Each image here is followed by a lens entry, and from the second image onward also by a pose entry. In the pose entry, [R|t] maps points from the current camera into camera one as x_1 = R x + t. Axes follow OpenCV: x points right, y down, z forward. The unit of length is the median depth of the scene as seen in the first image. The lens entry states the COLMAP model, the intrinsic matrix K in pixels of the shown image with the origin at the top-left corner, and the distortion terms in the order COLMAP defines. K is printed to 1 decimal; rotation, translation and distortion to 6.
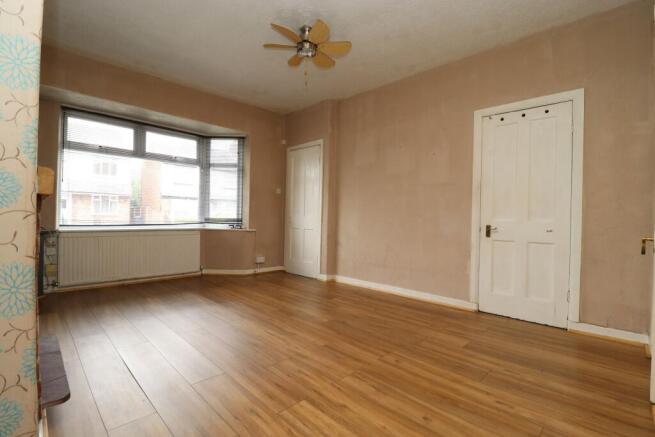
lens RADIAL K [[300.9, 0, 333.6], [0, 300.9, 217.6], [0, 0, 1]] dist [-0.006826, -0.000736]
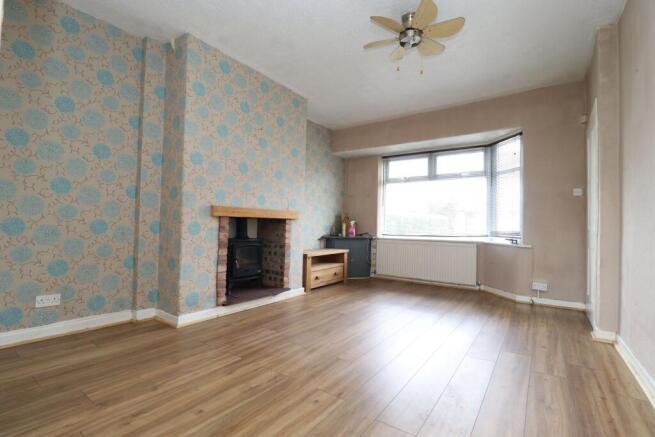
lens RADIAL K [[300.9, 0, 333.6], [0, 300.9, 217.6], [0, 0, 1]] dist [-0.006826, -0.000736]
pose [[0.173235, -0.042360, -0.983969, 0.537712], [-0.014180, 0.998864, -0.045497, 0.012110], [0.984778, 0.021834, 0.172437, 0.468610]]
